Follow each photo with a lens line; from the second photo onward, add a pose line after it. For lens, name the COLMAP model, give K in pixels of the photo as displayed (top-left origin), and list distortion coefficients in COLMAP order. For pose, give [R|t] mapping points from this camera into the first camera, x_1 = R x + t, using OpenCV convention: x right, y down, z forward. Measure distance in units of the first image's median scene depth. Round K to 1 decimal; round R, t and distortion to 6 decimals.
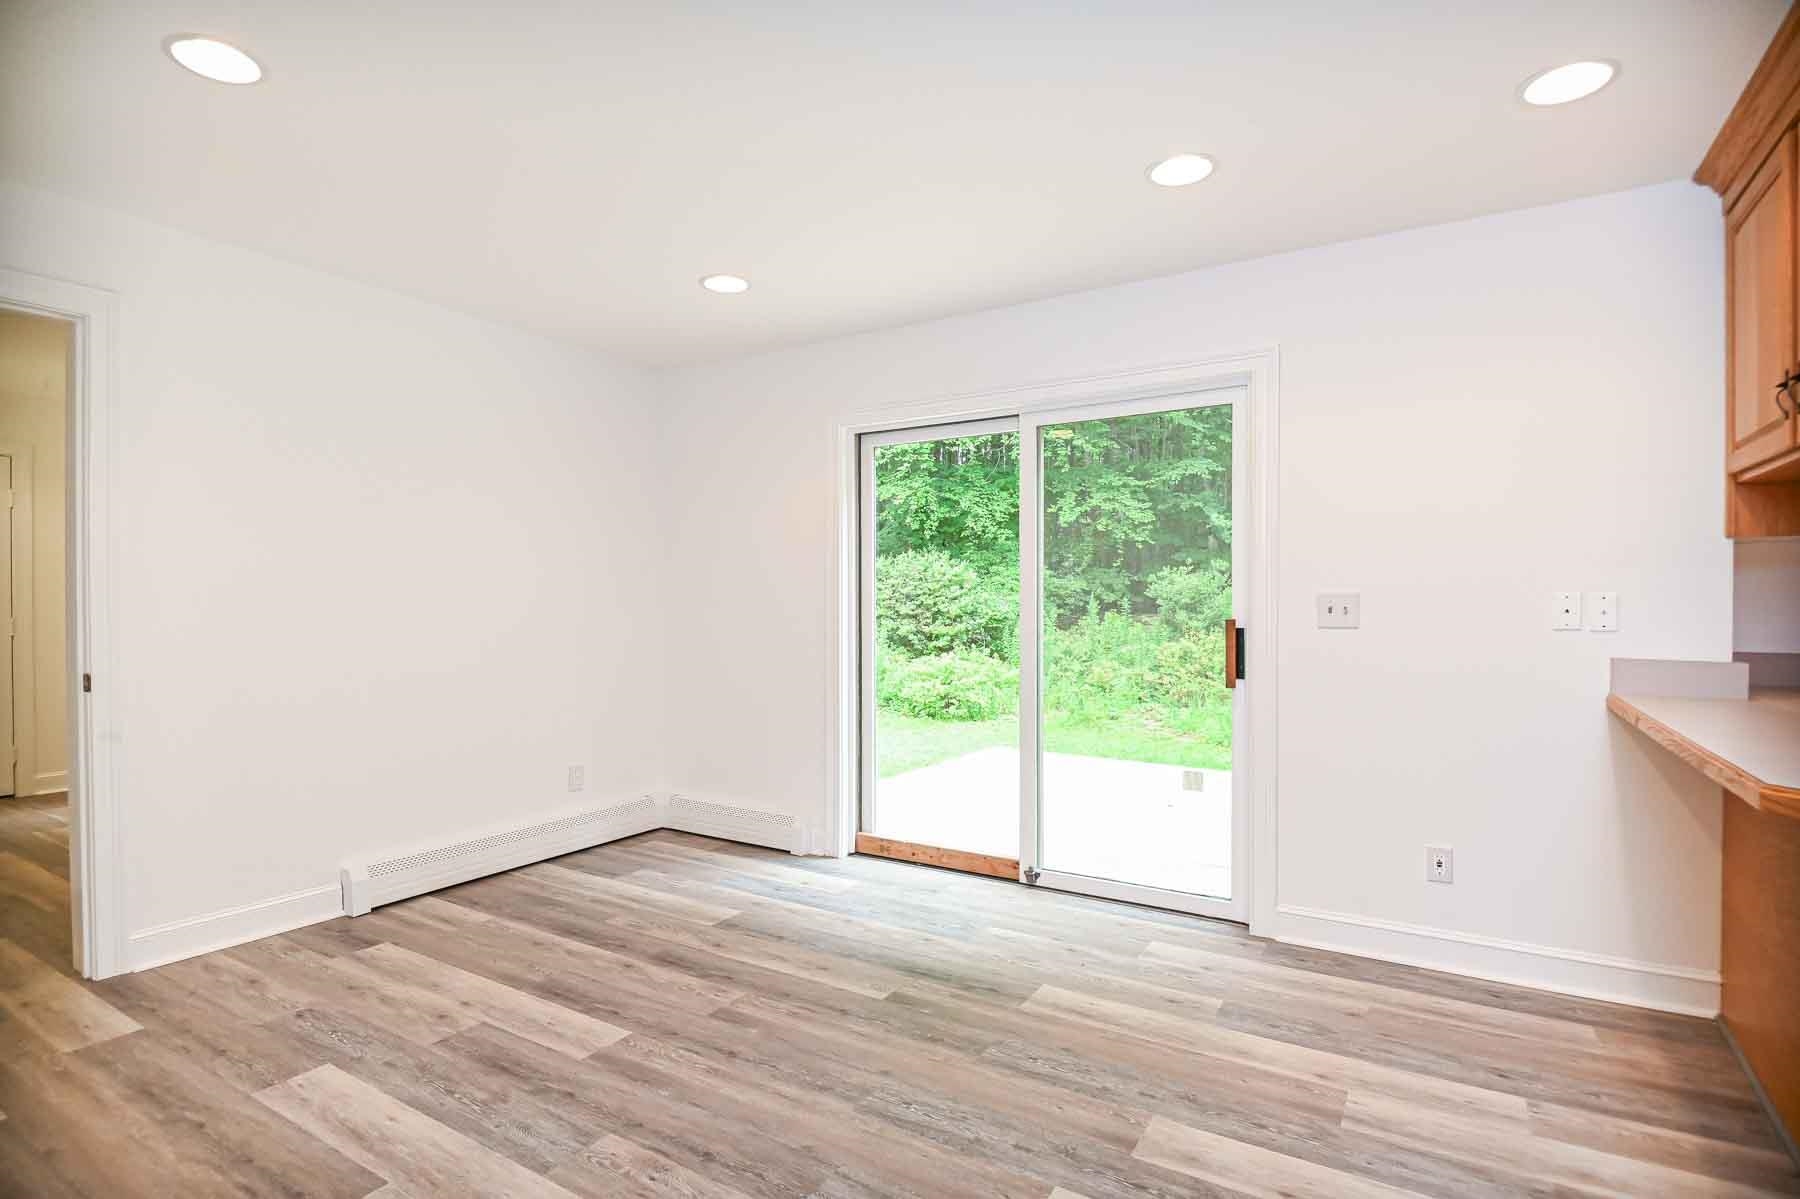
lens RADIAL K [[912.2, 0, 894.3], [0, 912.2, 605.1], [0, 0, 1]] dist [0.000753, -0.000443]
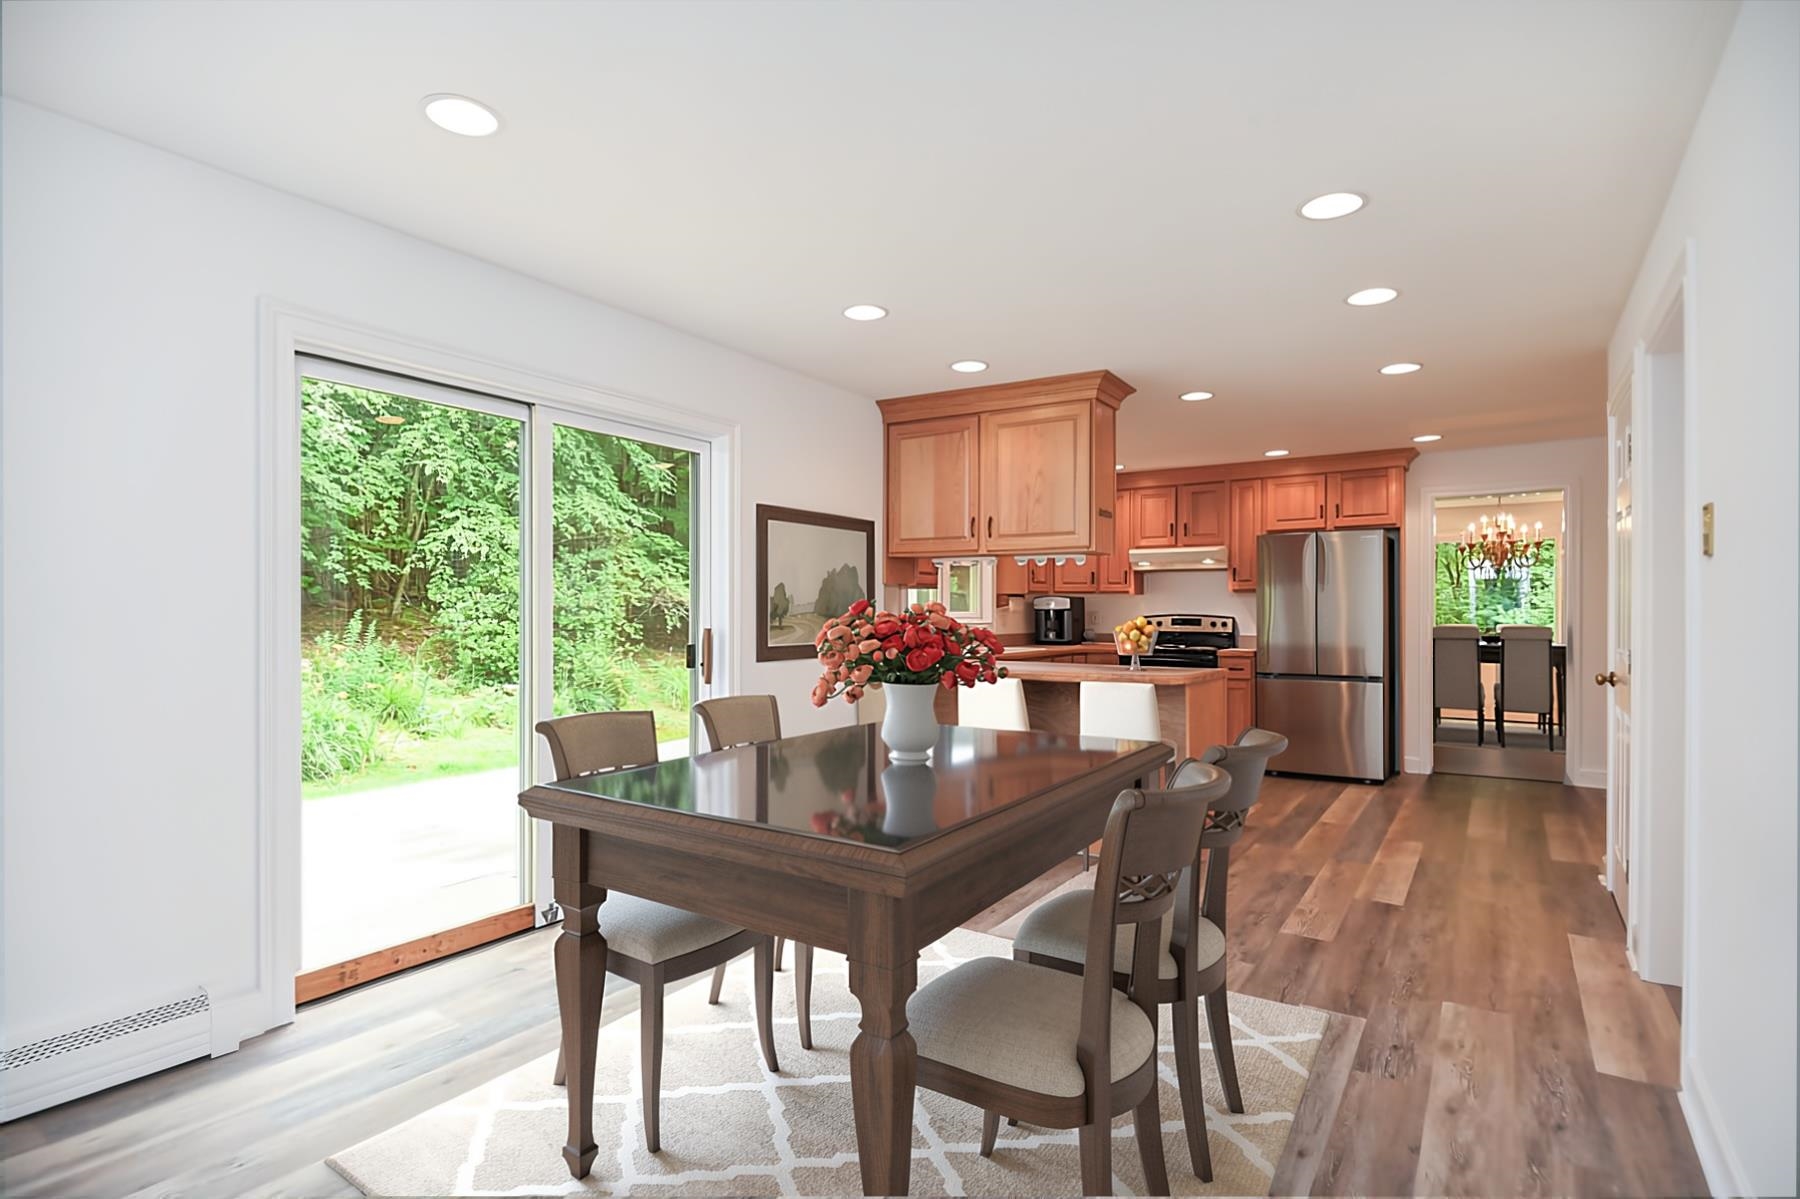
lens RADIAL K [[912.2, 0, 895.8], [0, 912.2, 605.5], [0, 0, 1]] dist [0.000753, -0.000443]
pose [[0.031256, 0.007091, 0.999486, -0.710905], [0.000445, 0.999975, -0.007109, -0.003500], [-0.999511, 0.000667, 0.031252, 0.597288]]
